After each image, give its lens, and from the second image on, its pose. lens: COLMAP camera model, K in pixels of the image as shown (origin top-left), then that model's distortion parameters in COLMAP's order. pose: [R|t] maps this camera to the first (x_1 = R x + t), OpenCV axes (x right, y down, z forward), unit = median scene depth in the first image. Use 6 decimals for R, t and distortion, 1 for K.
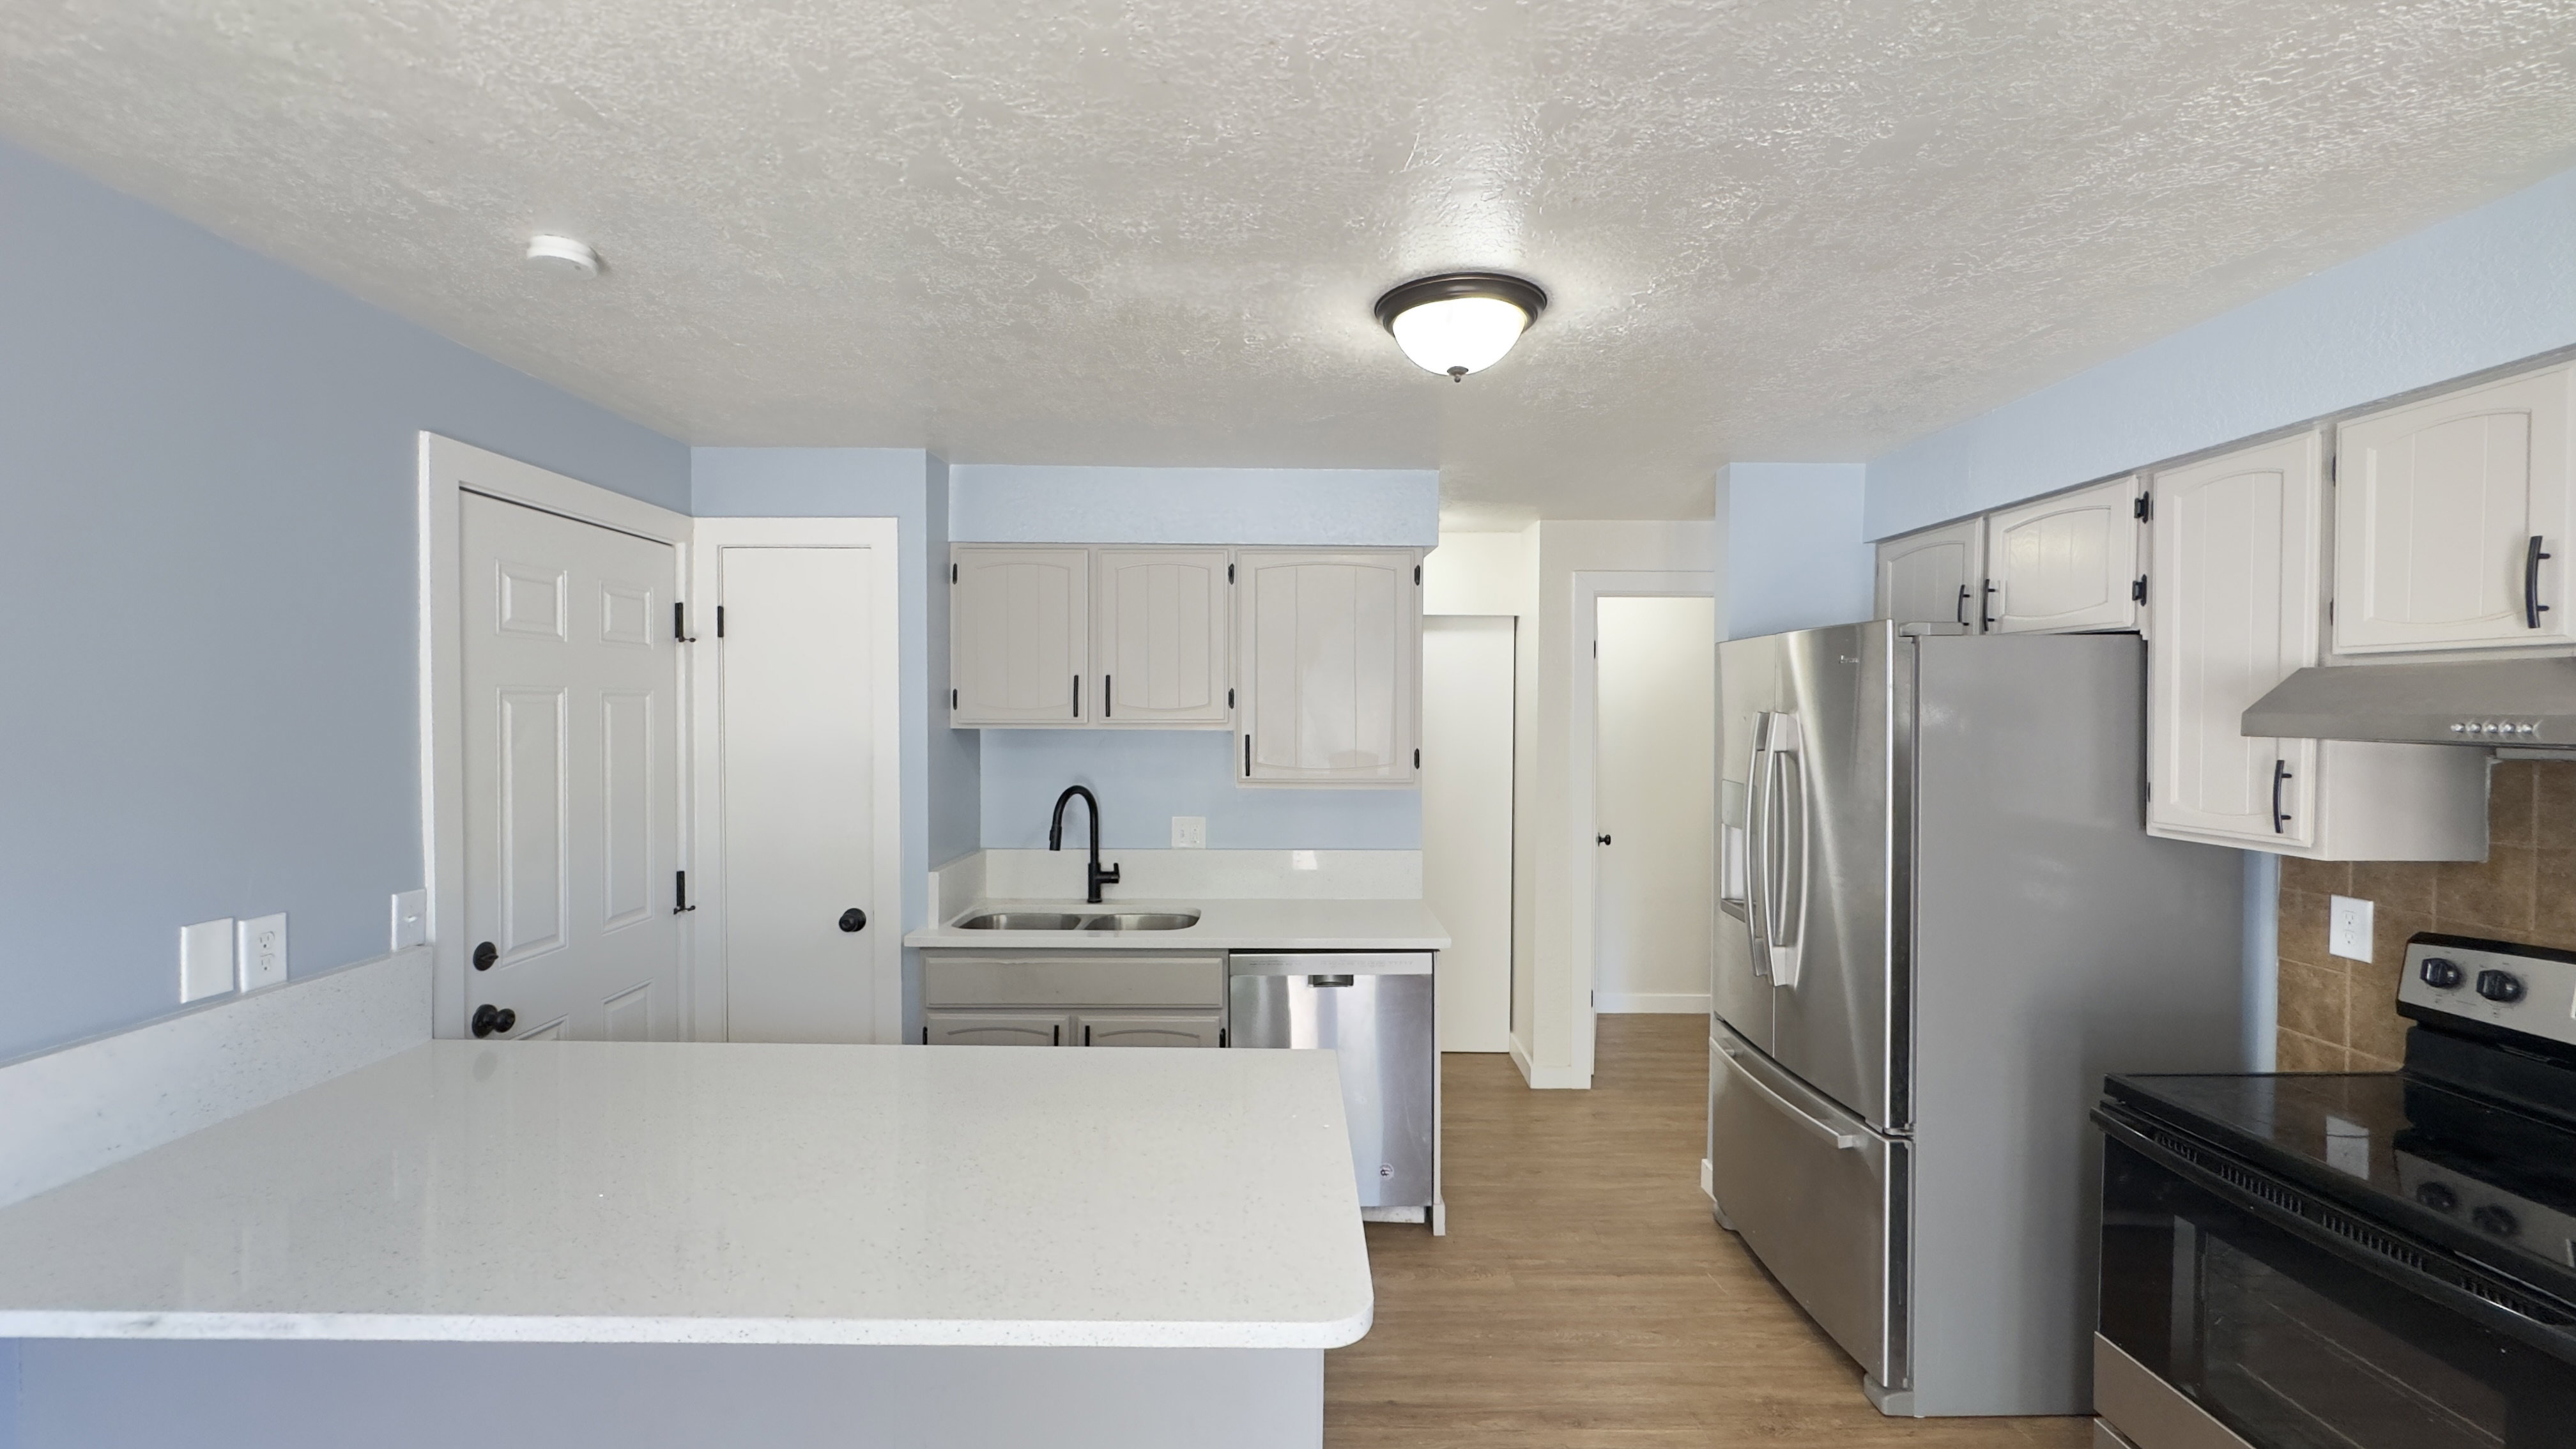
lens RADIAL K [[1024.2, 0, 1288.0], [0, 1024.2, 724.5], [0, 0, 1]] dist [-0.001957, -0.000002]
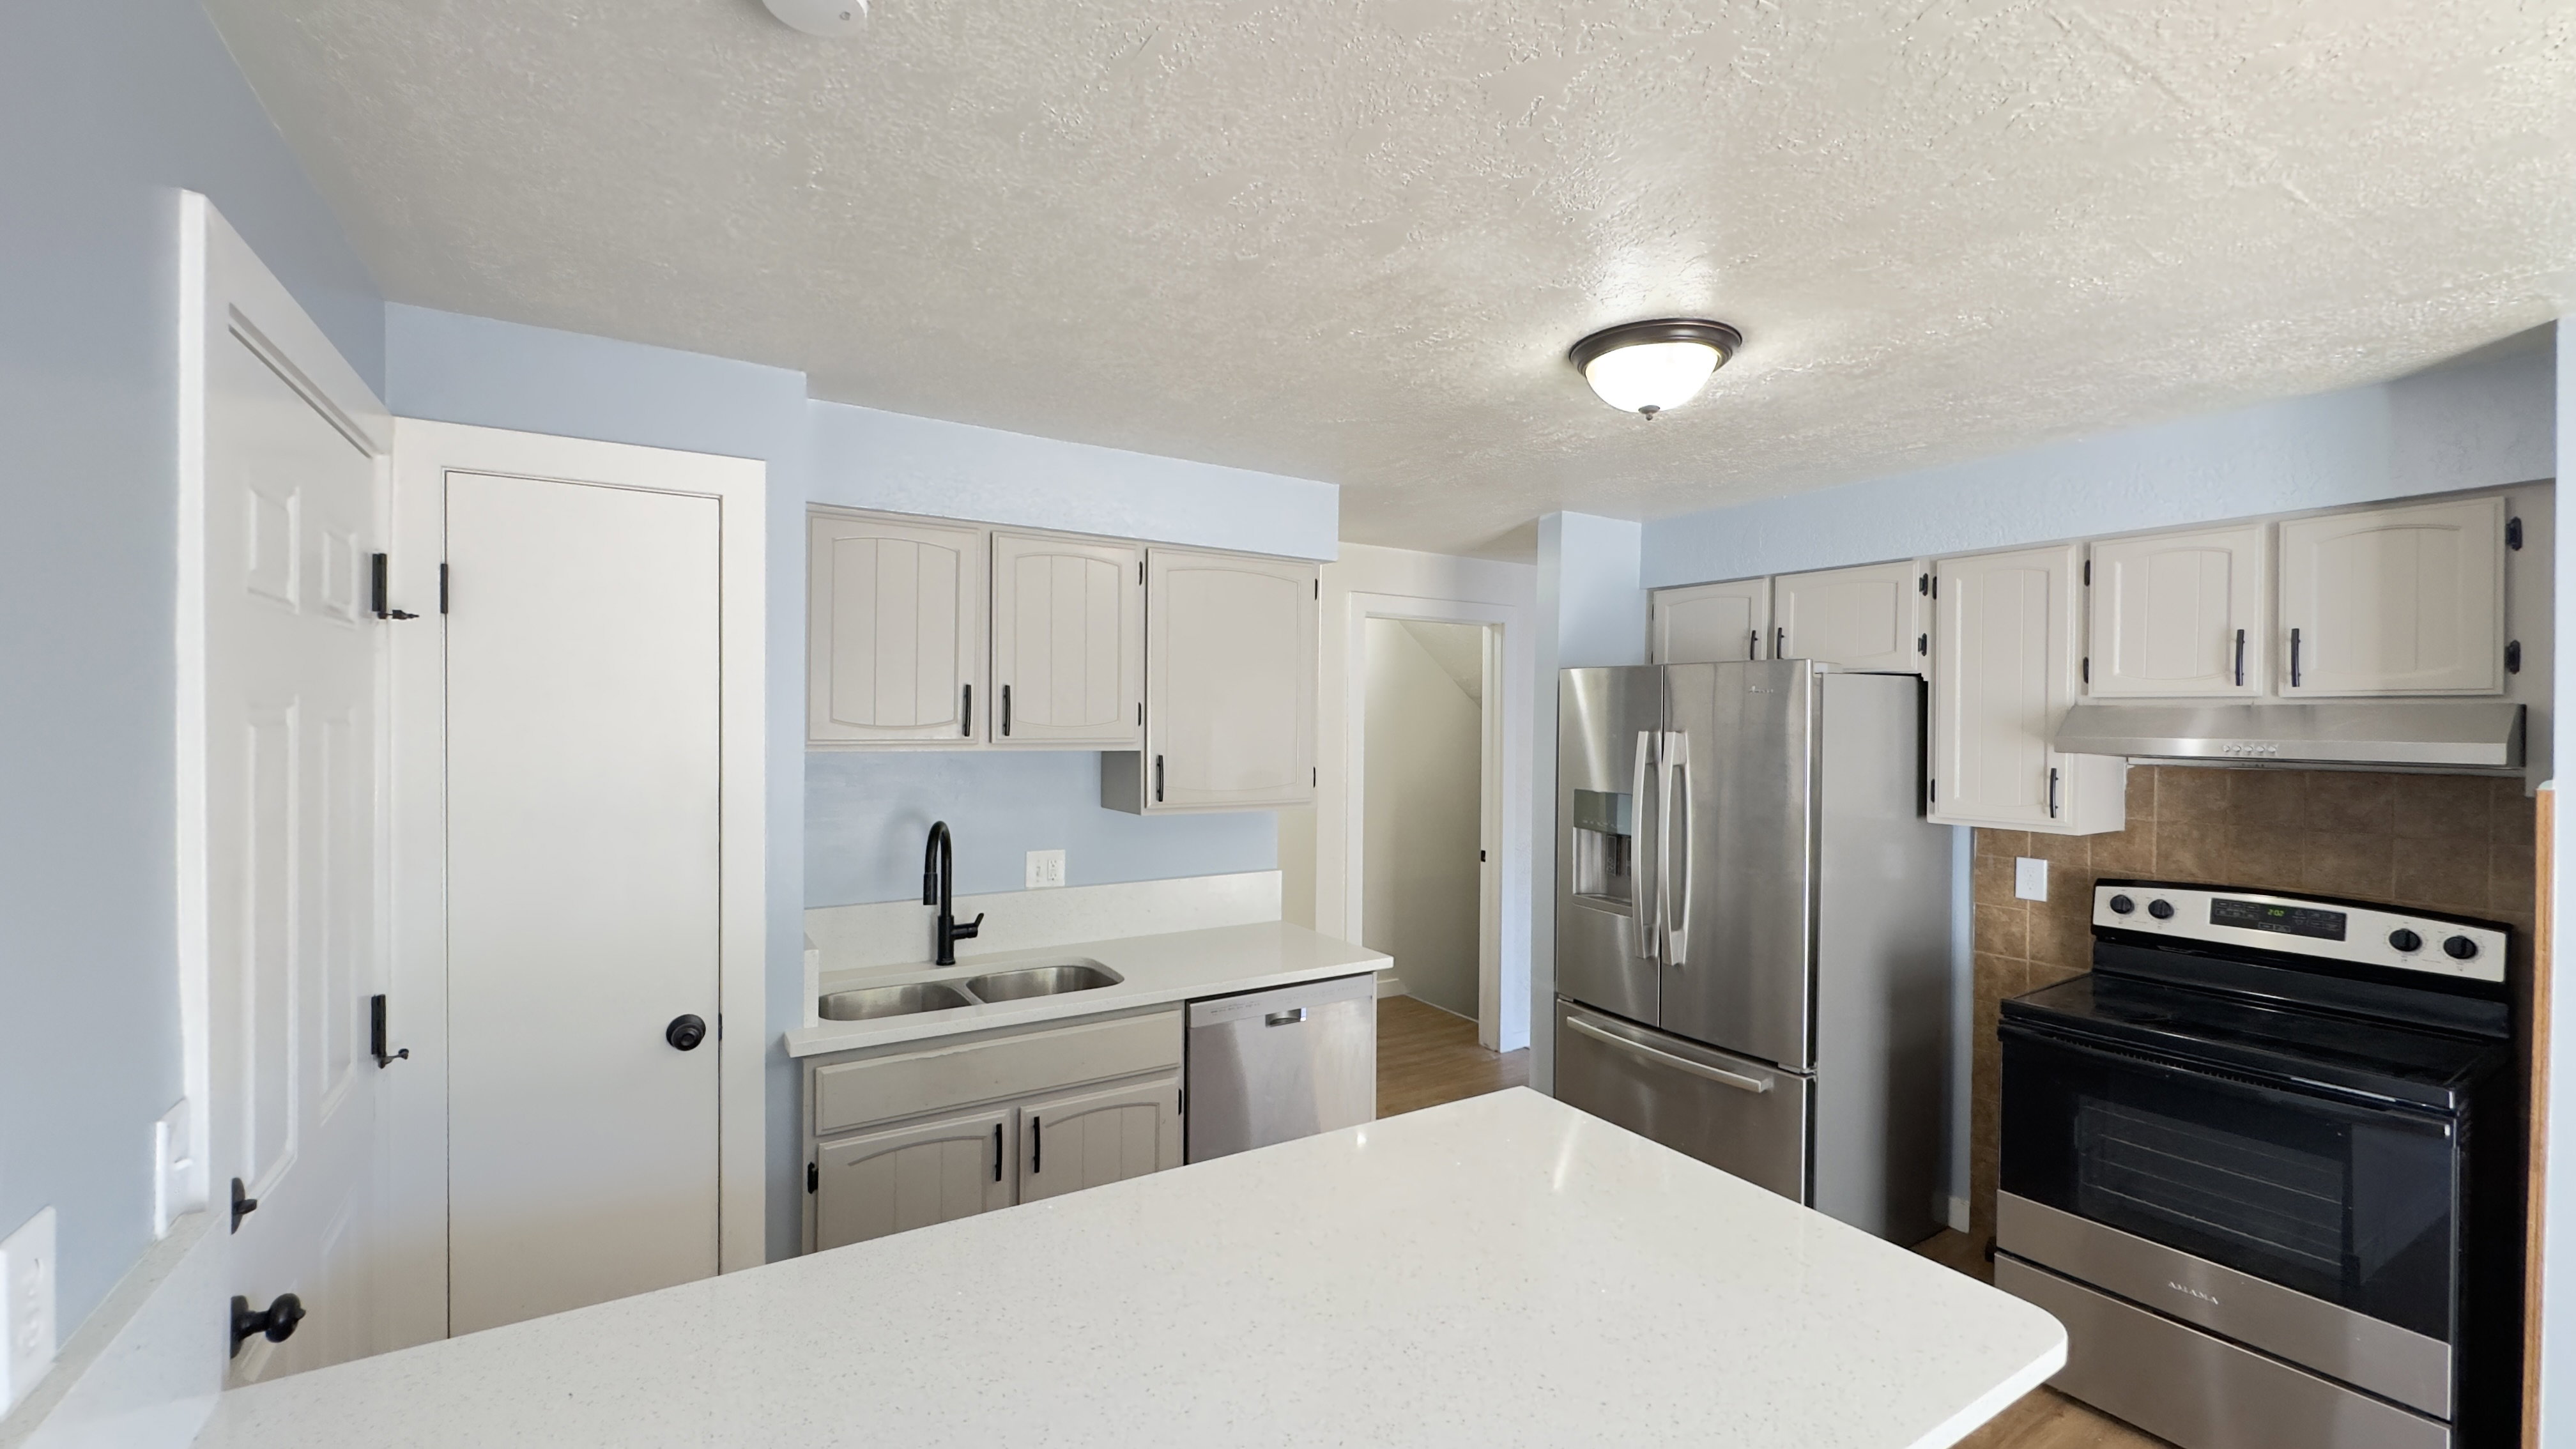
lens RADIAL K [[1024.2, 0, 1288.0], [0, 1024.2, 724.5], [0, 0, 1]] dist [-0.001957, -0.000002]
pose [[0.852965, 0.001105, 0.521967, -0.608455], [0.000947, 0.999993, -0.003665, -0.019659], [-0.521968, 0.003621, 0.852958, 0.270507]]
